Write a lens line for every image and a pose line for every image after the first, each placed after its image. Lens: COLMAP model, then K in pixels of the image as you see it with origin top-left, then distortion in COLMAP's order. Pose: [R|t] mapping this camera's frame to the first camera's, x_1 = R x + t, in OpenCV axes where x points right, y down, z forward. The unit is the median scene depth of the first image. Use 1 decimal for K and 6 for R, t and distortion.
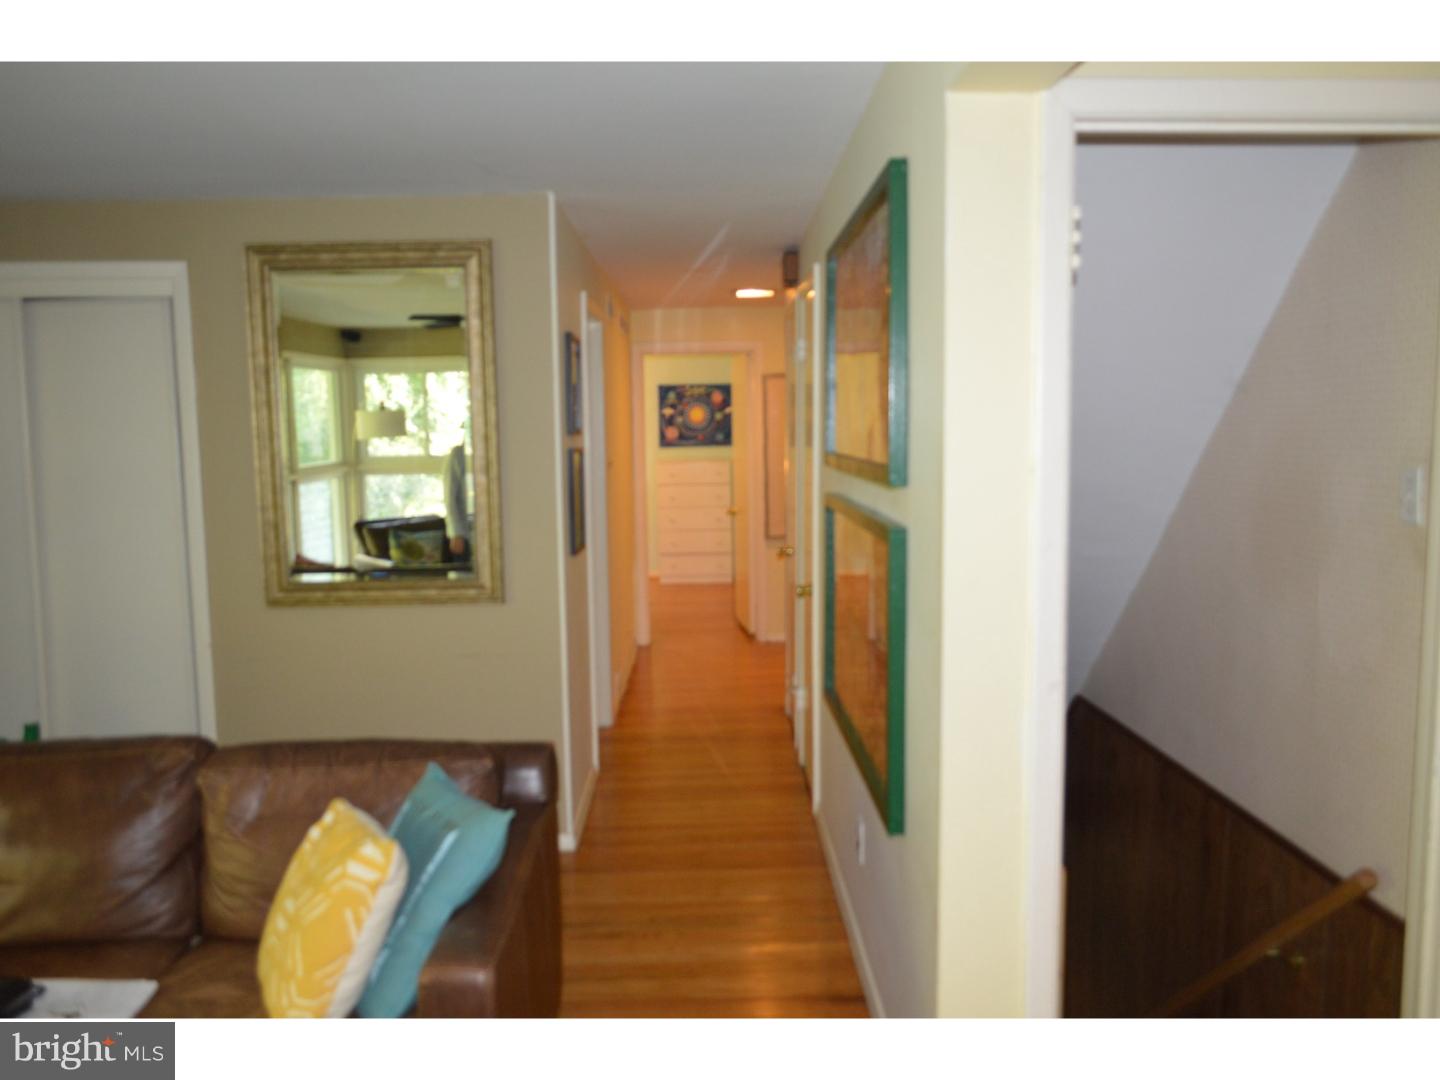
lens RADIAL K [[1336.3, 0, 720.0], [0, 1336.3, 540.0], [0, 0, 1]] dist [0.002210, 0.001585]
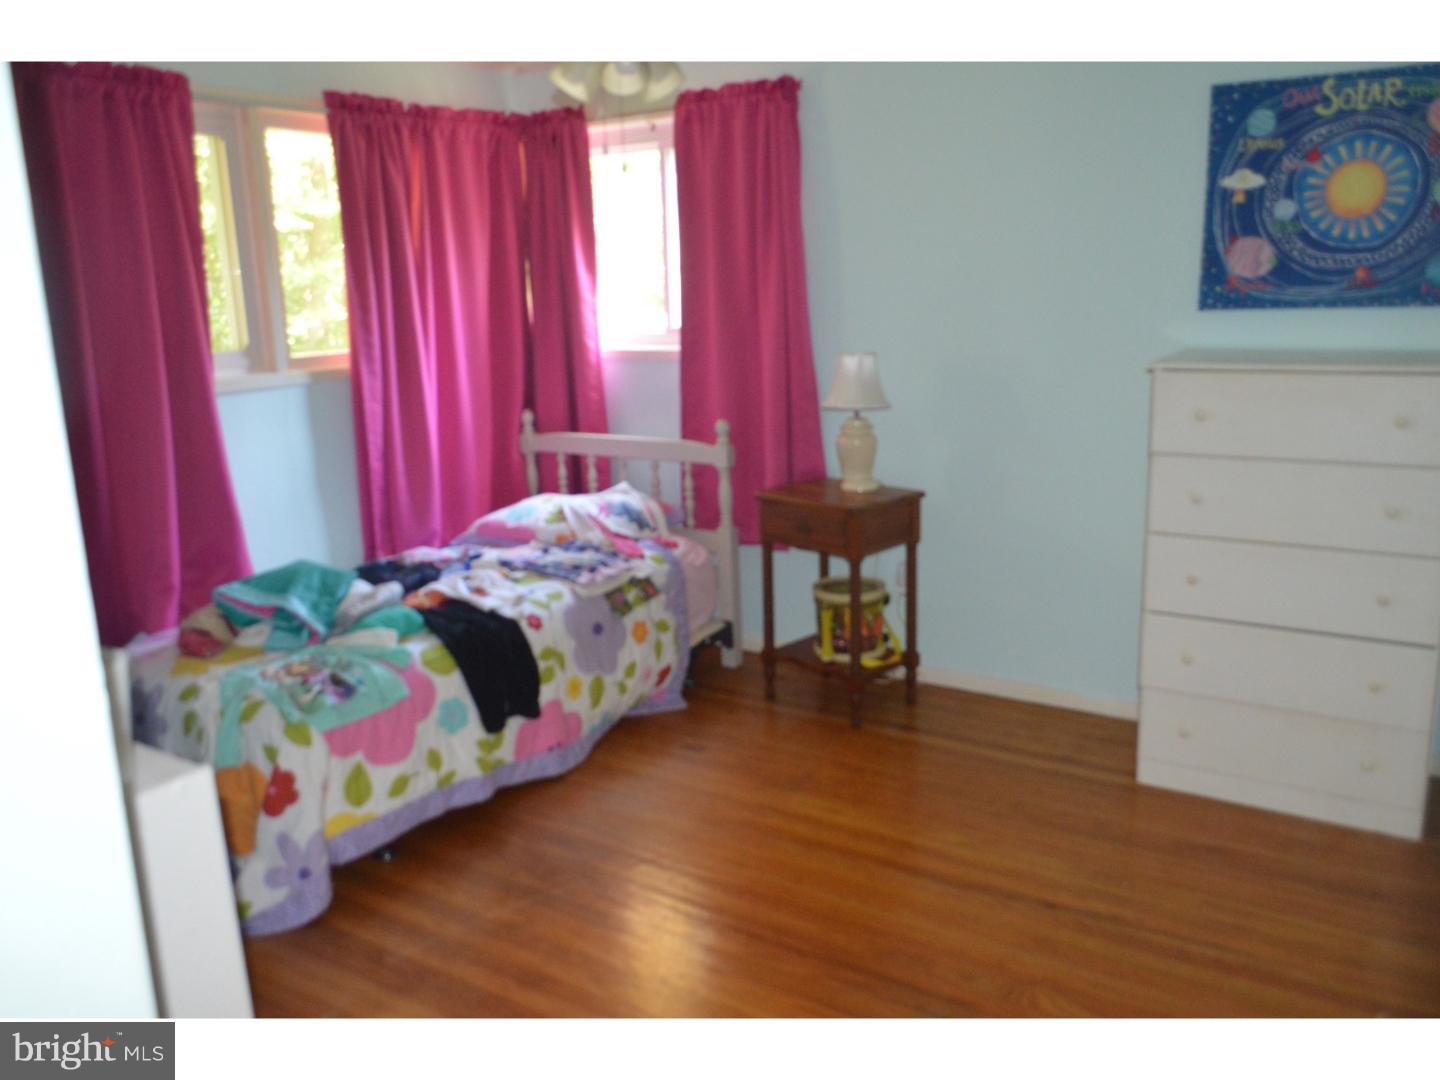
lens RADIAL K [[1159.5, 0, 720.0], [0, 1159.5, 540.0], [0, 0, 1]] dist [0.000385, 0.000067]
pose [[0.905478, 0.077437, -0.417268, -0.030602], [-0.018880, 0.989589, 0.142678, -0.053730], [0.423973, -0.121314, 0.897513, 0.722752]]
